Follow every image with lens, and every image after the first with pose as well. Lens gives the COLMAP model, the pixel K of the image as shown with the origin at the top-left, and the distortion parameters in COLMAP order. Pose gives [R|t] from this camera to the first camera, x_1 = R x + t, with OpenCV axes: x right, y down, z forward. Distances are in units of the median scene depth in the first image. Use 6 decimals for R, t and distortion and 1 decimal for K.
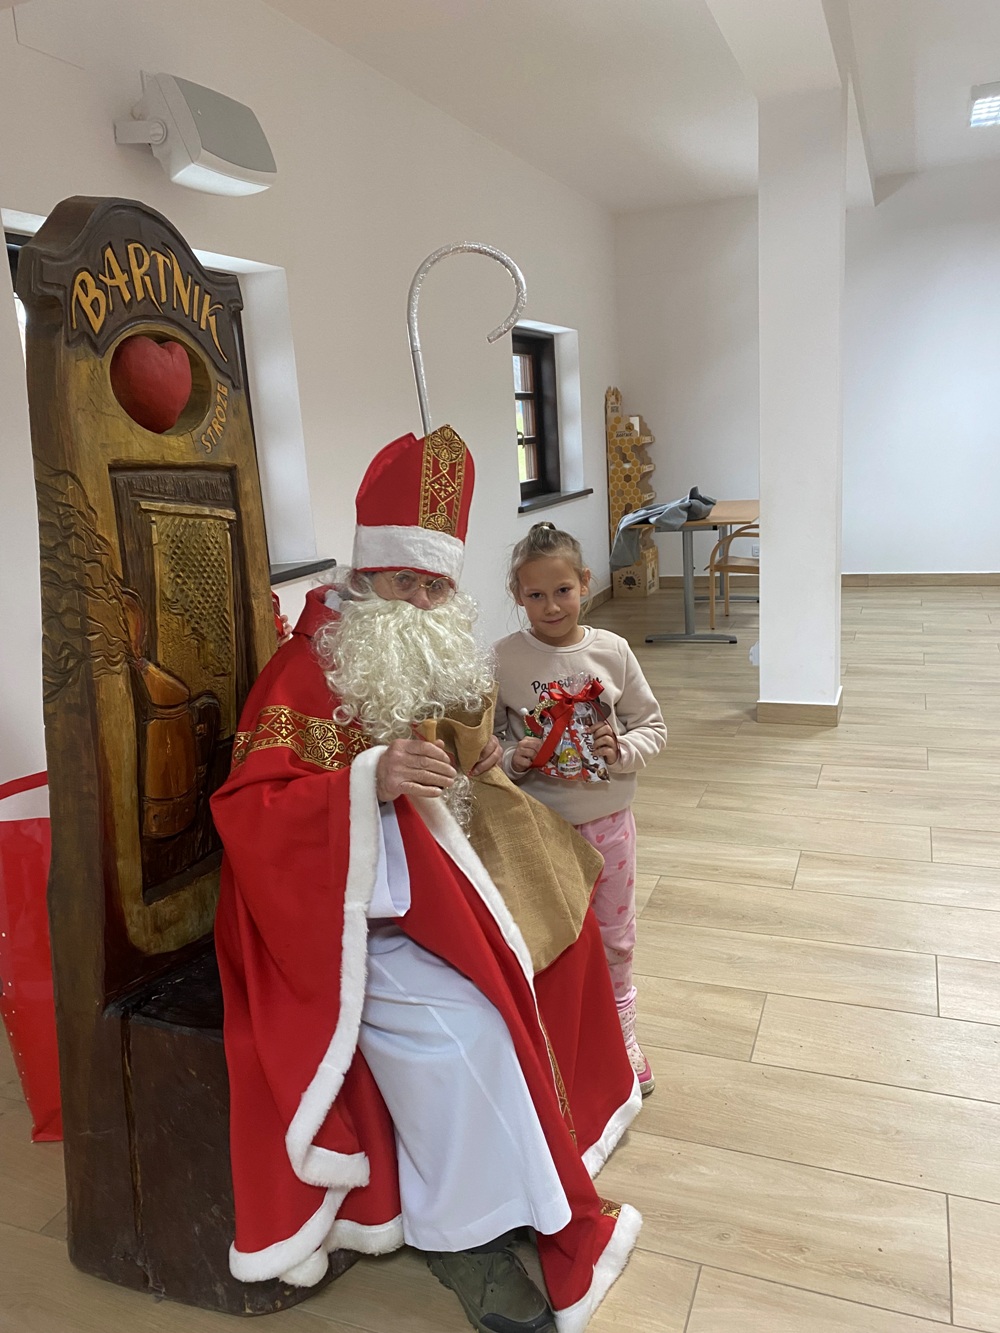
lens RADIAL K [[1016.0, 0, 488.2], [0, 1016.0, 661.0], [0, 0, 1]] dist [0.009646, -0.006728]
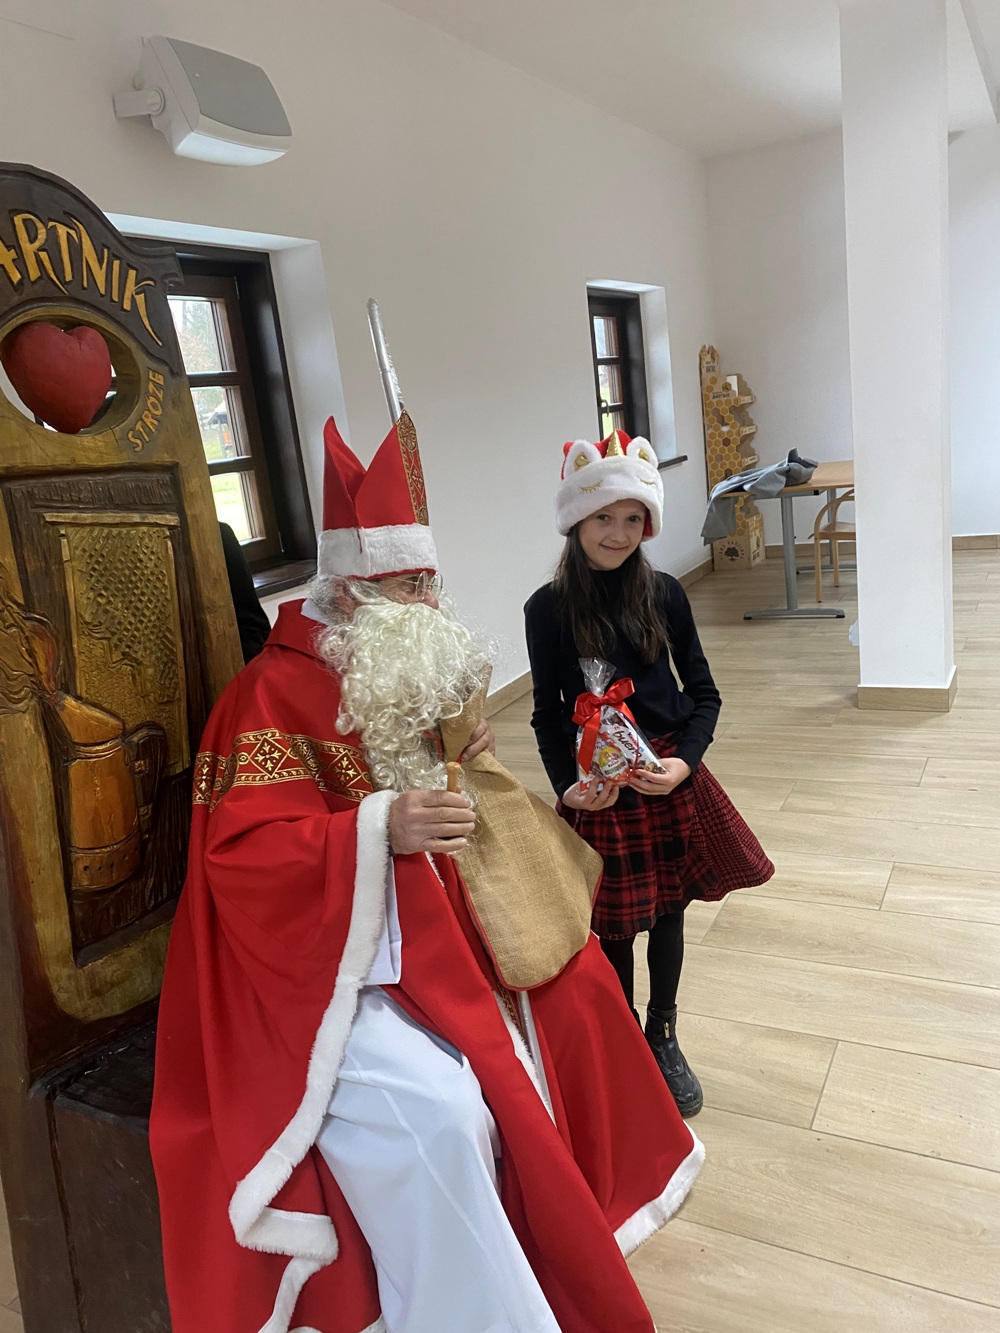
lens RADIAL K [[1016.0, 0, 492.9], [0, 1016.0, 664.6], [0, 0, 1]] dist [0.009646, -0.006728]
pose [[0.992505, -0.026669, -0.119259, 0.123154], [0.030301, 0.999127, 0.028745, -0.035431], [0.118389, -0.032143, 0.992447, 0.152844]]
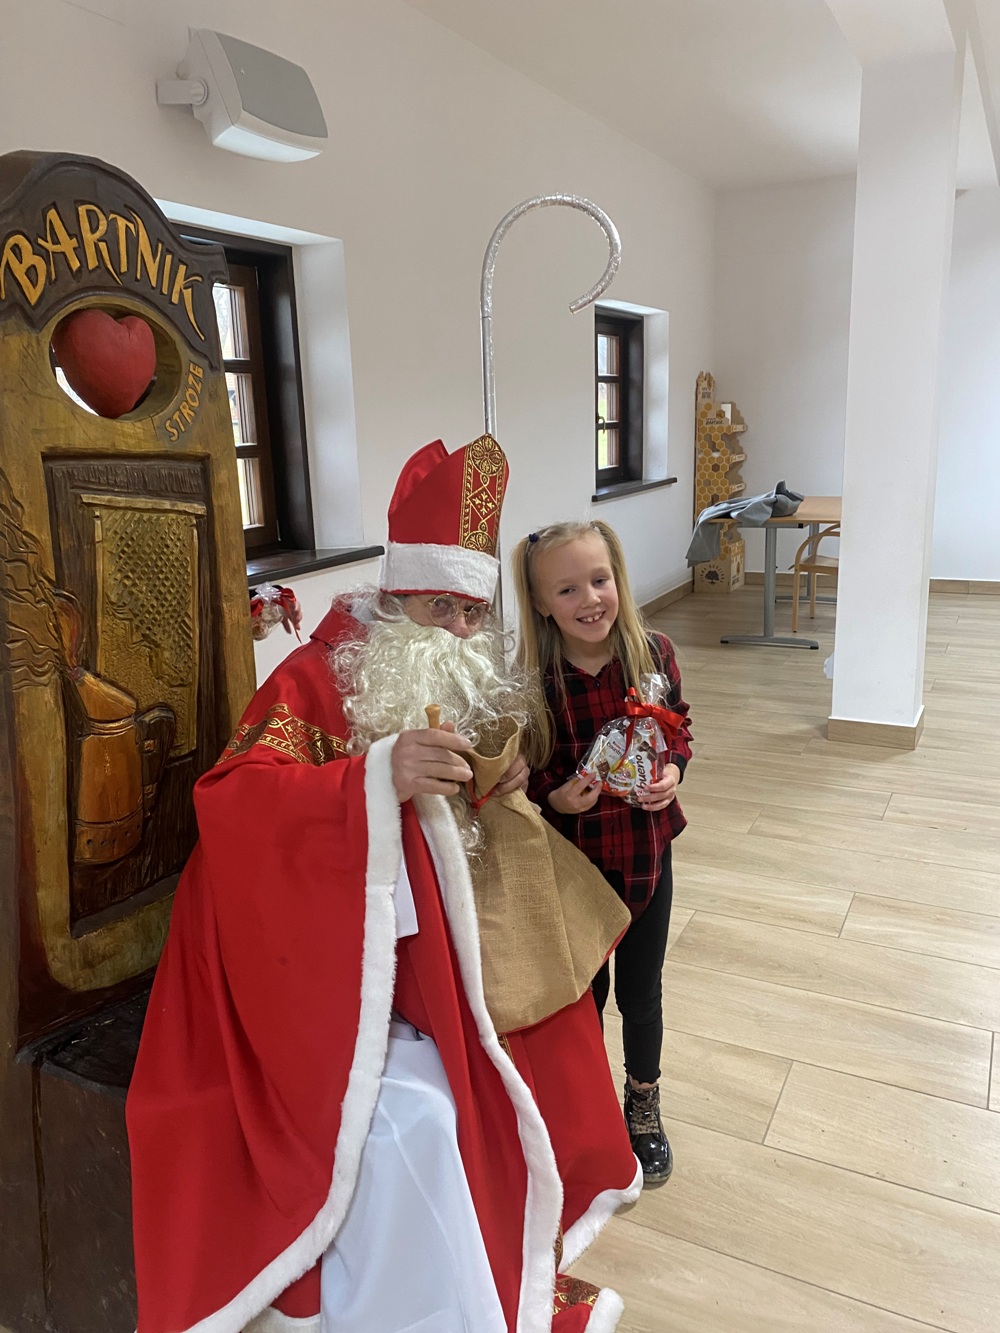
lens RADIAL K [[1016.0, 0, 500.7], [0, 1016.0, 651.3], [0, 0, 1]] dist [0.009646, -0.006728]
pose [[0.995289, 0.052718, -0.081363, 0.093450], [-0.051741, 0.998561, 0.014066, -0.043655], [0.081988, -0.009790, 0.996585, 0.116600]]
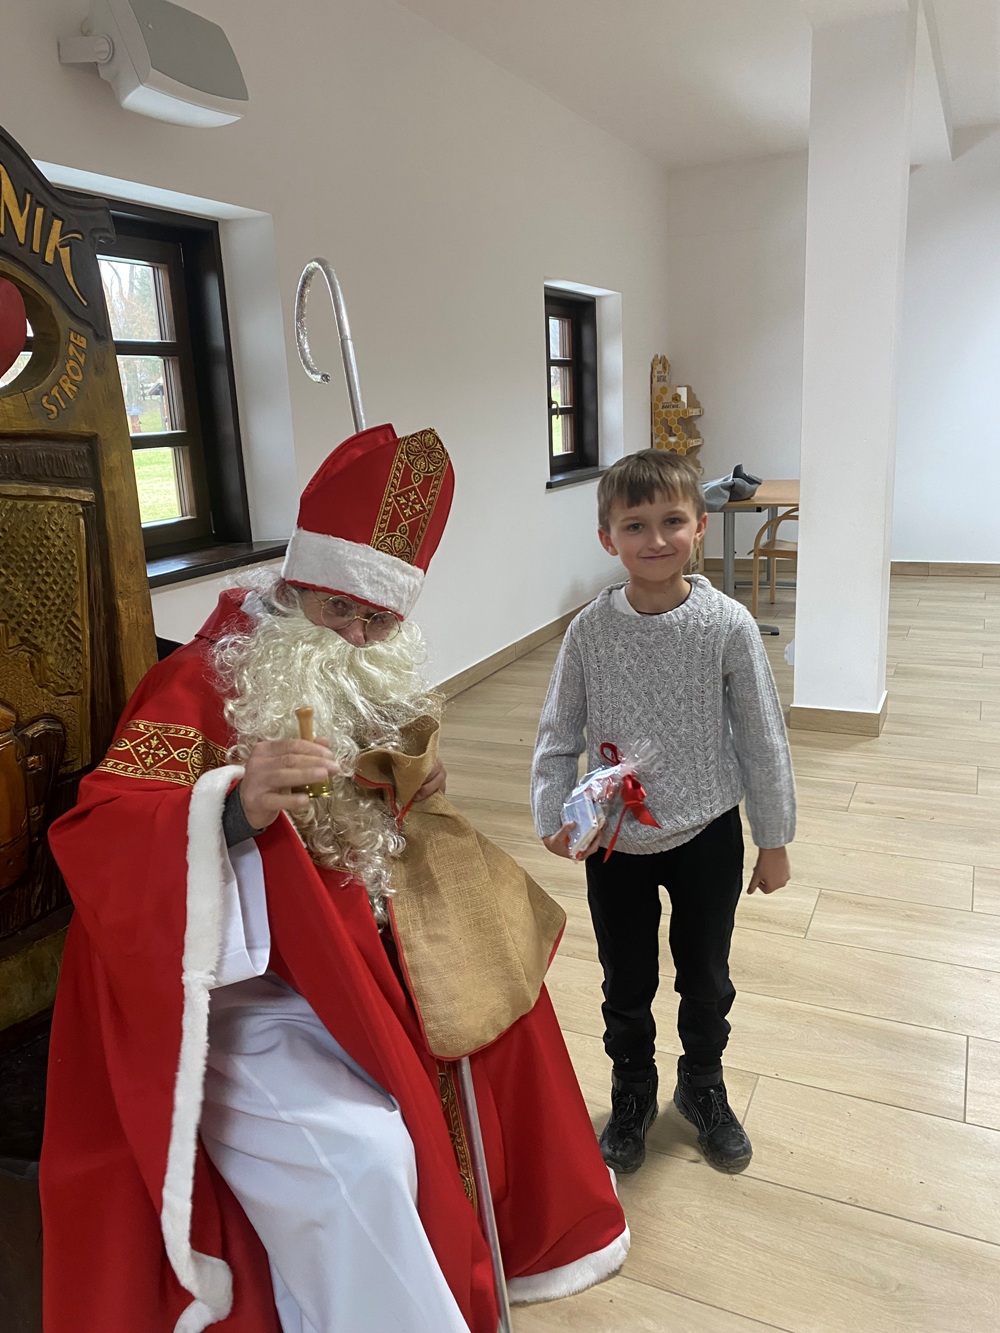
lens RADIAL K [[1016.0, 0, 498.3], [0, 1016.0, 653.9], [0, 0, 1]] dist [0.009646, -0.006728]
pose [[0.998297, 0.031353, -0.049193, 0.116338], [-0.030223, 0.999266, 0.023546, -0.046757], [0.049895, -0.022019, 0.998512, 0.203650]]
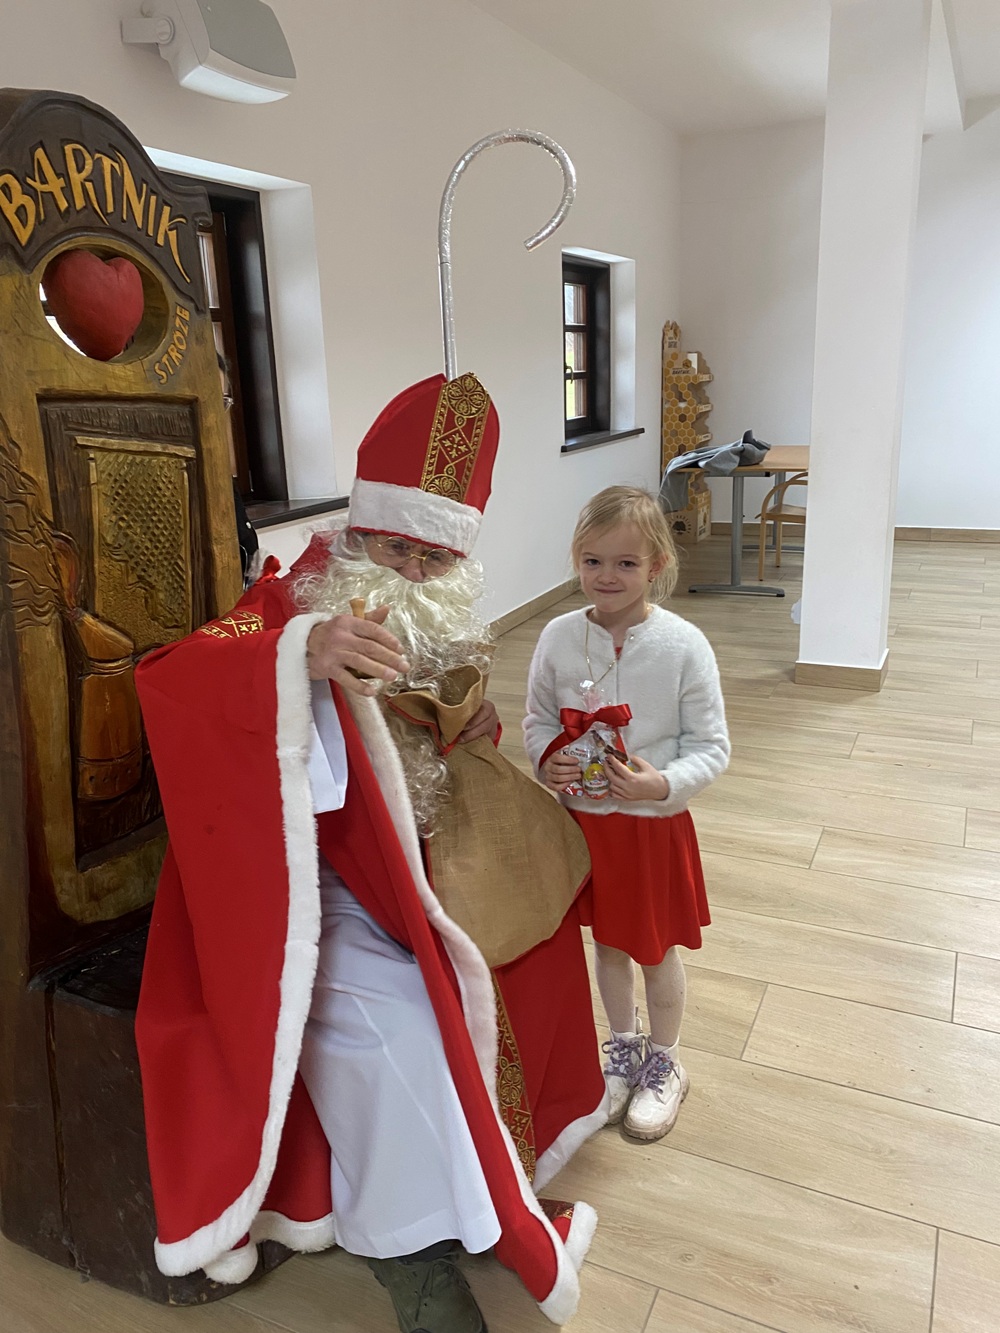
lens RADIAL K [[1016.0, 0, 491.8], [0, 1016.0, 652.2], [0, 0, 1]] dist [0.009646, -0.006728]
pose [[0.997675, 0.043095, -0.052802, 0.074261], [-0.040112, 0.997607, 0.056307, -0.026453], [0.055103, -0.054059, 0.997016, 0.090680]]
